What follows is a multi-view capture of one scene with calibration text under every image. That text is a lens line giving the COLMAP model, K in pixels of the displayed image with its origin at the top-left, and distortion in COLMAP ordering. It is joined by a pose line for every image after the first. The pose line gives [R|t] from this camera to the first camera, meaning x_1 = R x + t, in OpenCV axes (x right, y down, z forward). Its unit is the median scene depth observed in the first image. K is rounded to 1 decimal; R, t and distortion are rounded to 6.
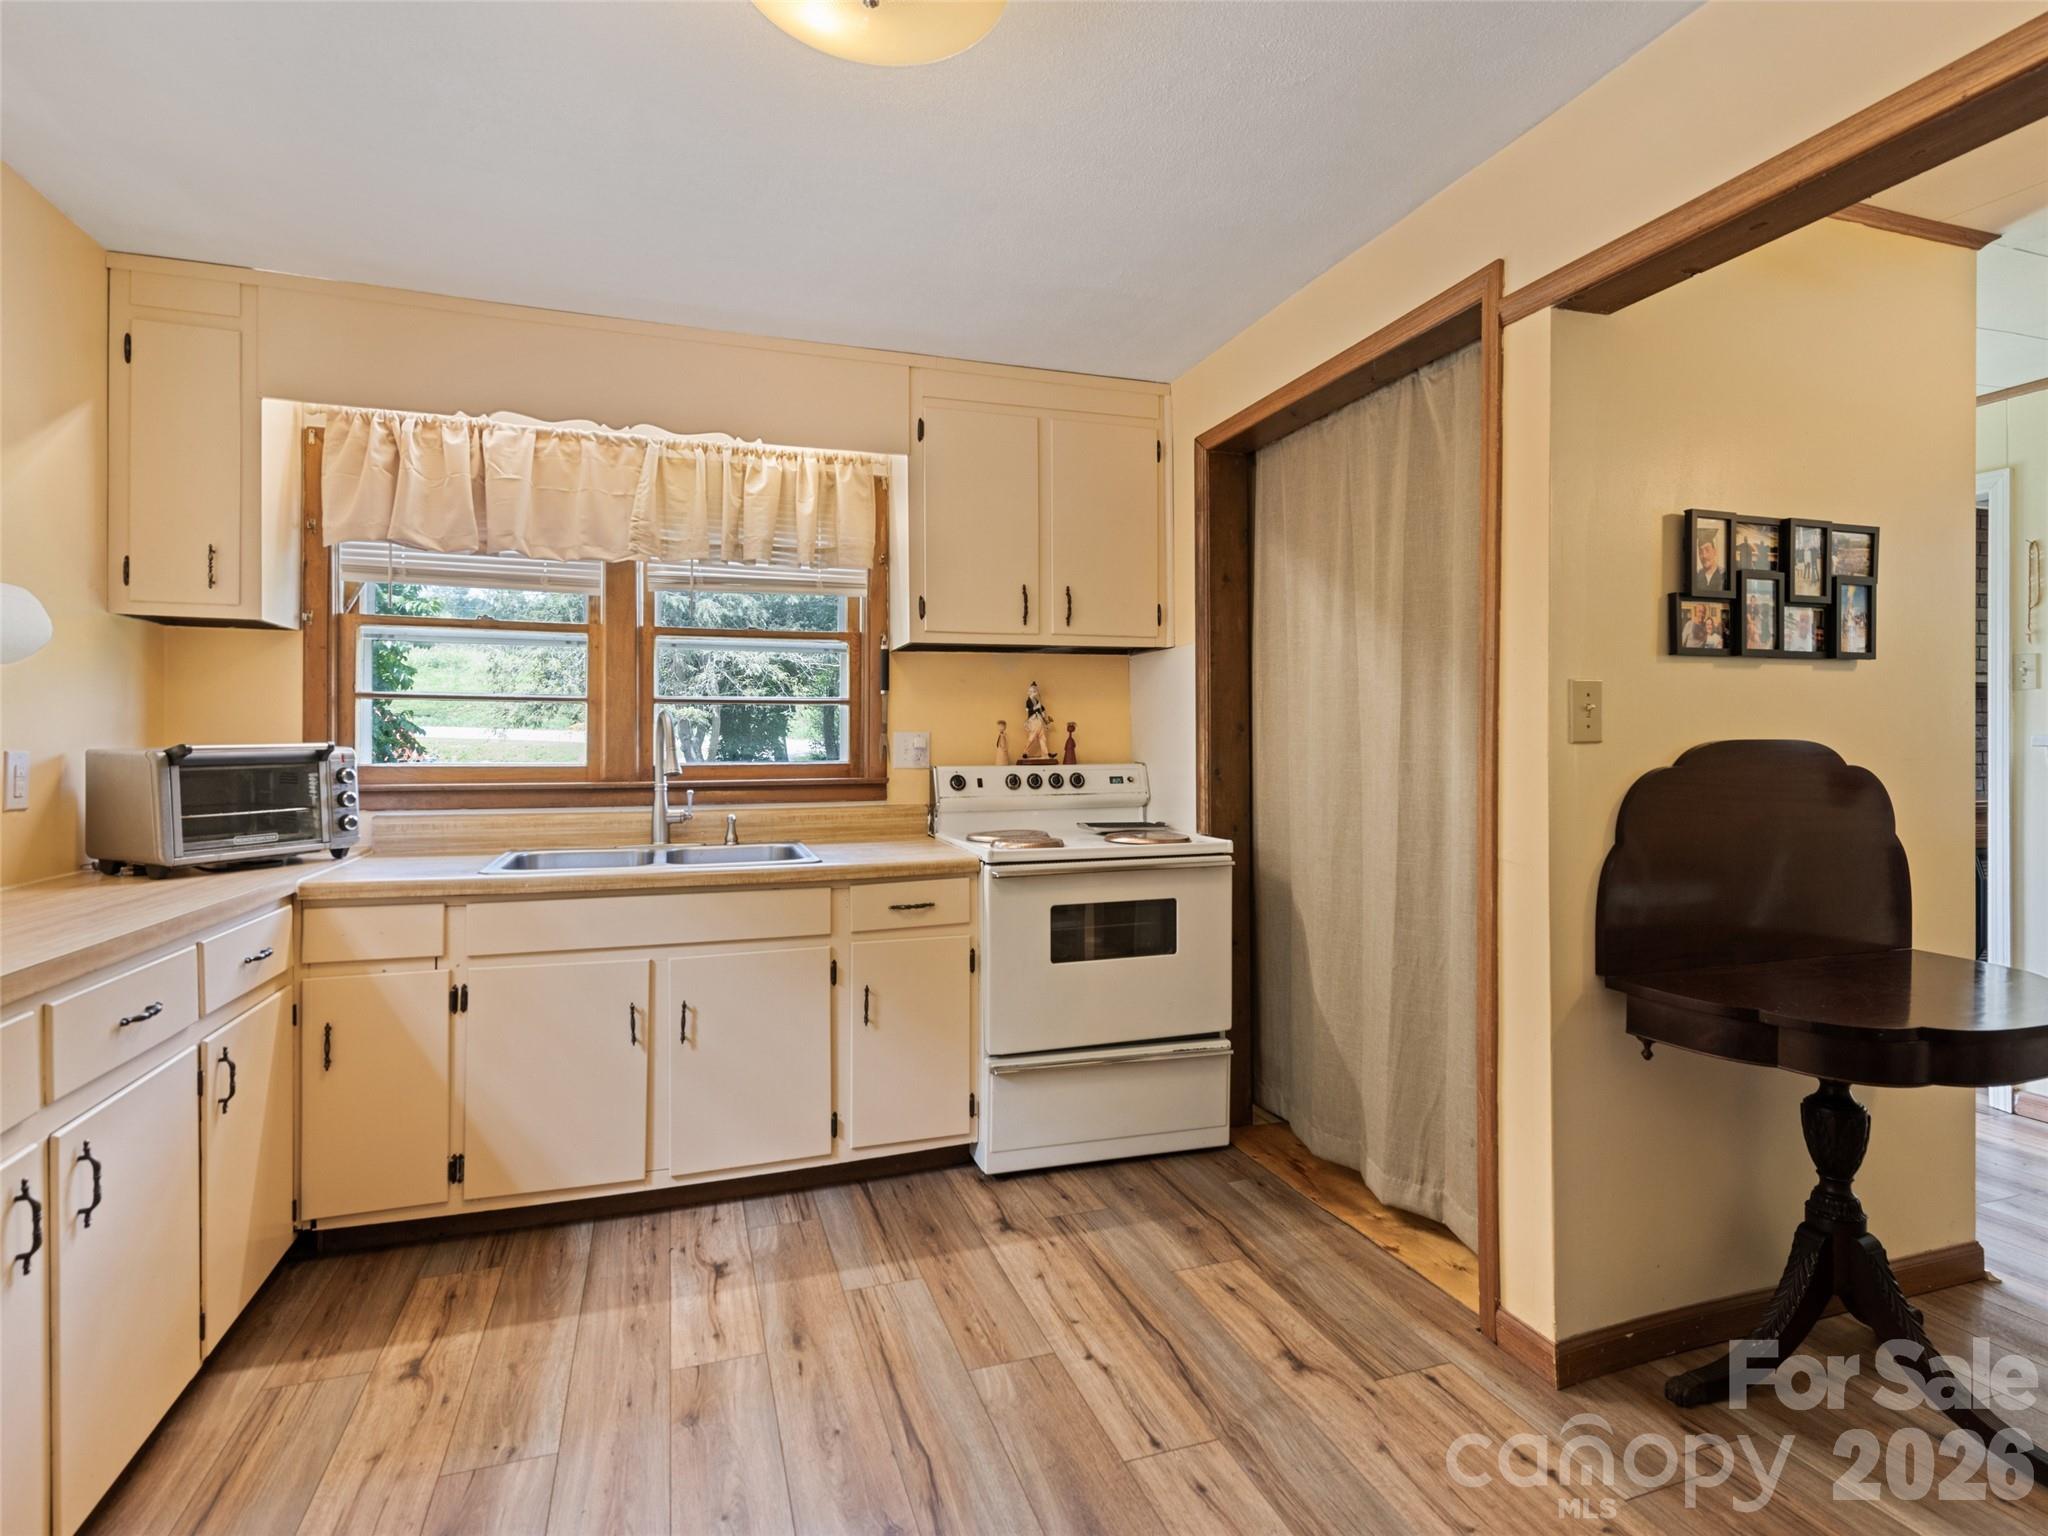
lens RADIAL K [[959.2, 0, 1086.2], [0, 959.2, 743.5], [0, 0, 1]] dist [0.000791, -0.000215]
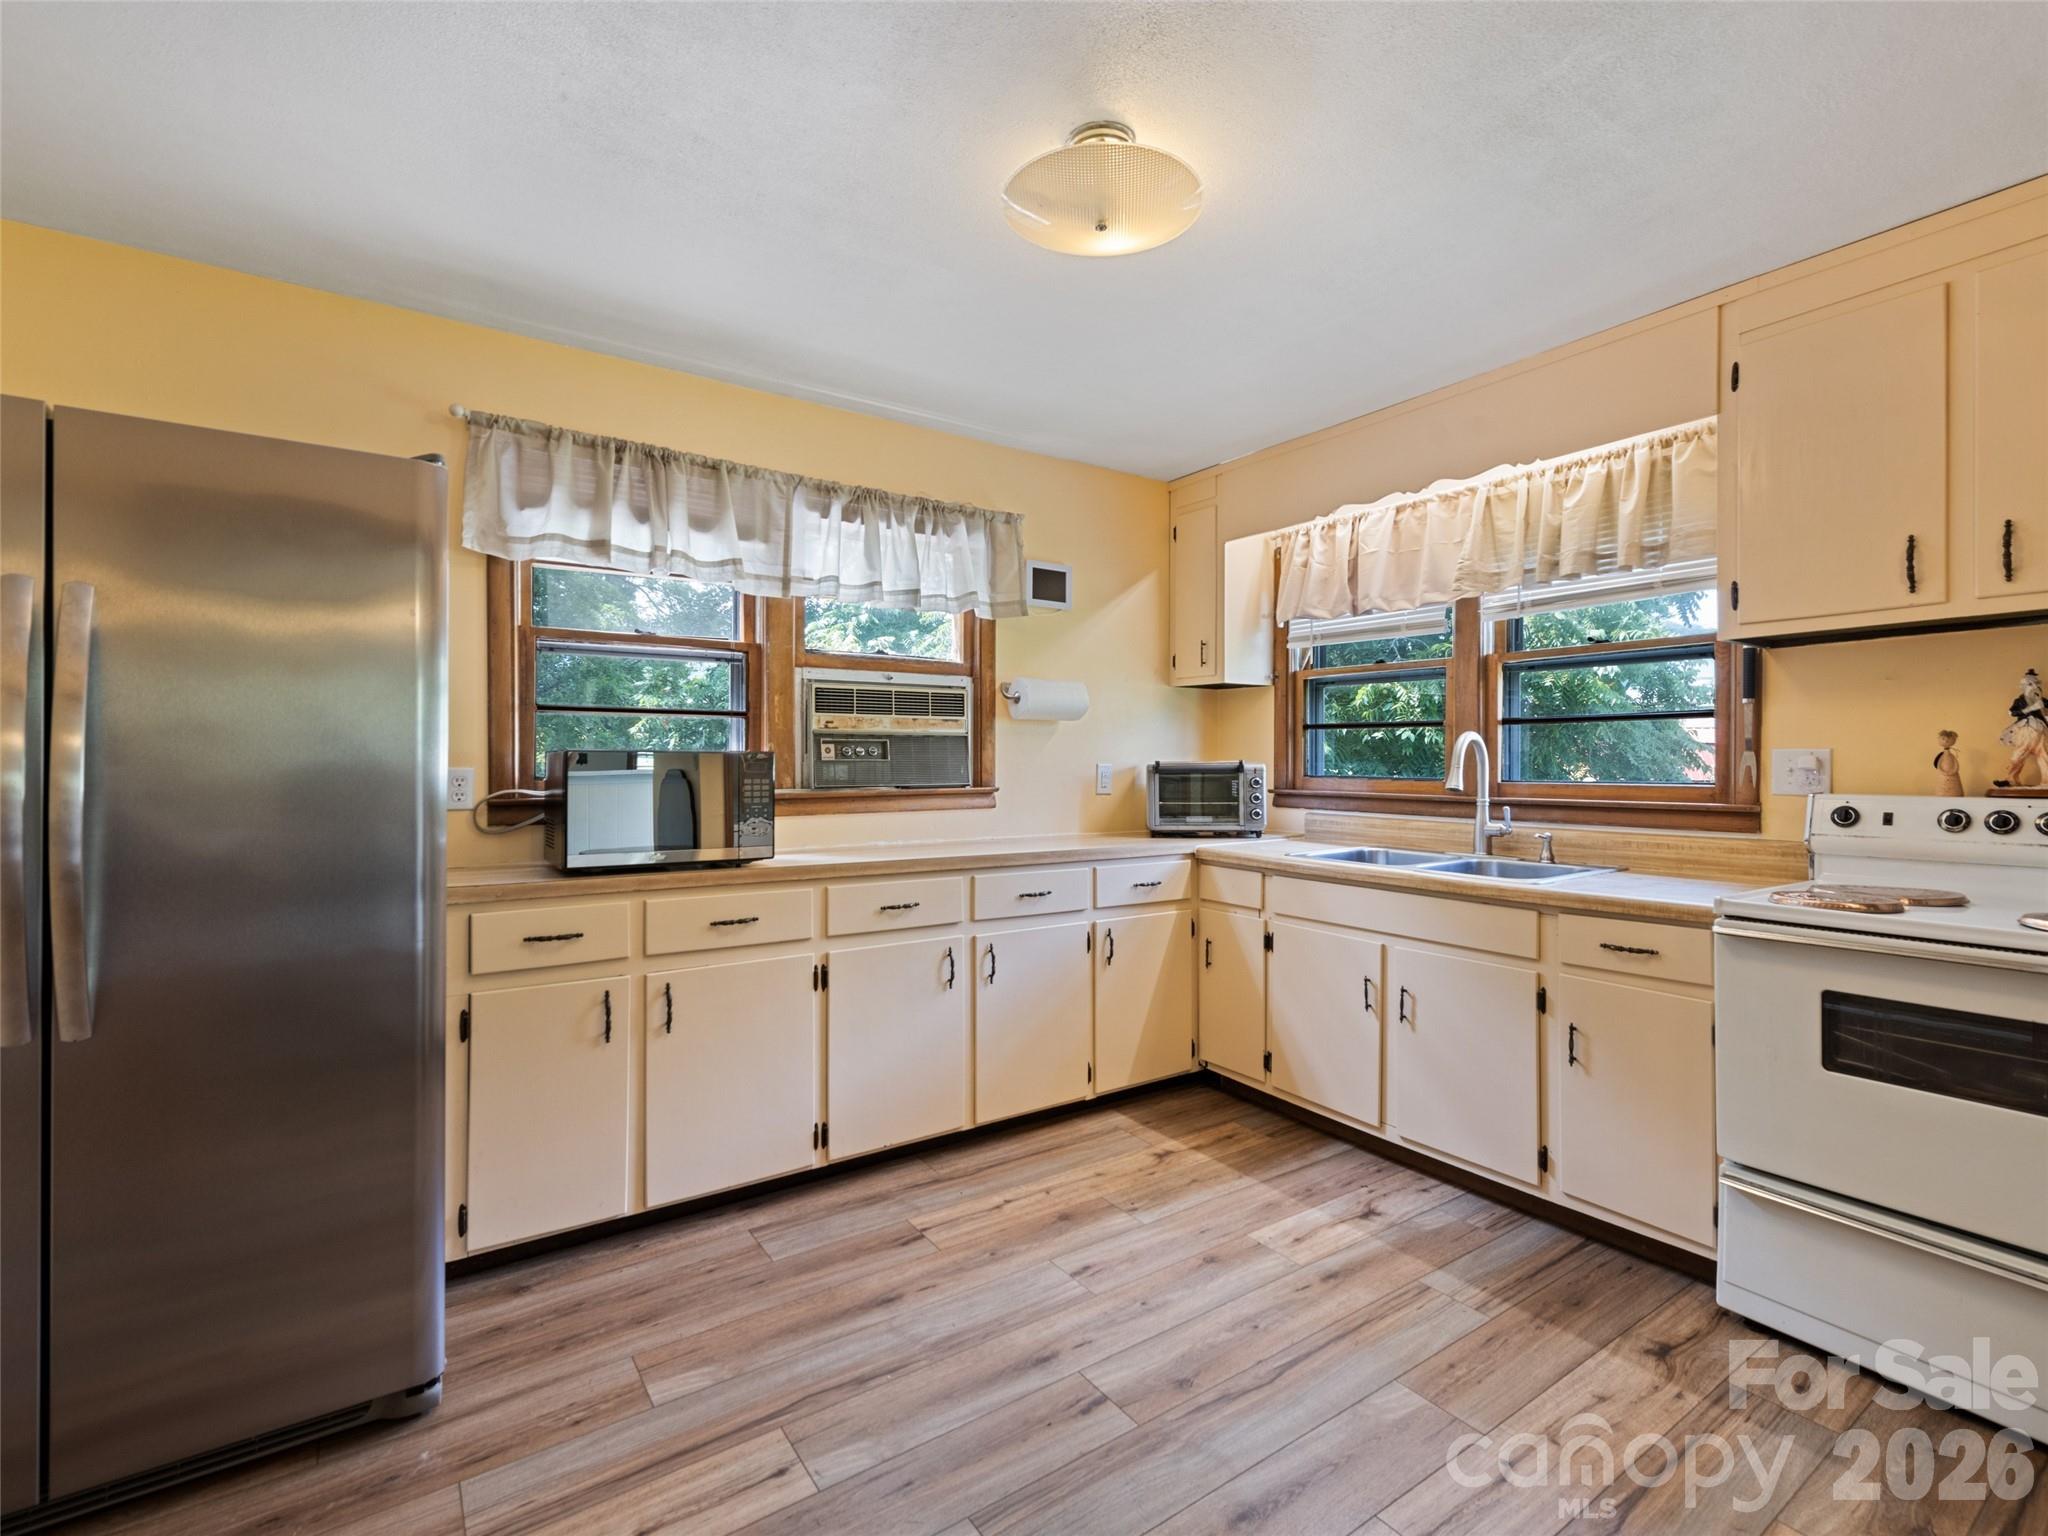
lens RADIAL K [[921.7, 0, 1024.0], [0, 921.7, 768.0], [0, 0, 1]] dist [0.001278, -0.000749]
pose [[0.279155, 0.010073, -0.960193, 0.508958], [-0.003871, 0.999949, 0.009365, -0.001525], [0.960238, 0.001102, 0.279179, 0.255275]]
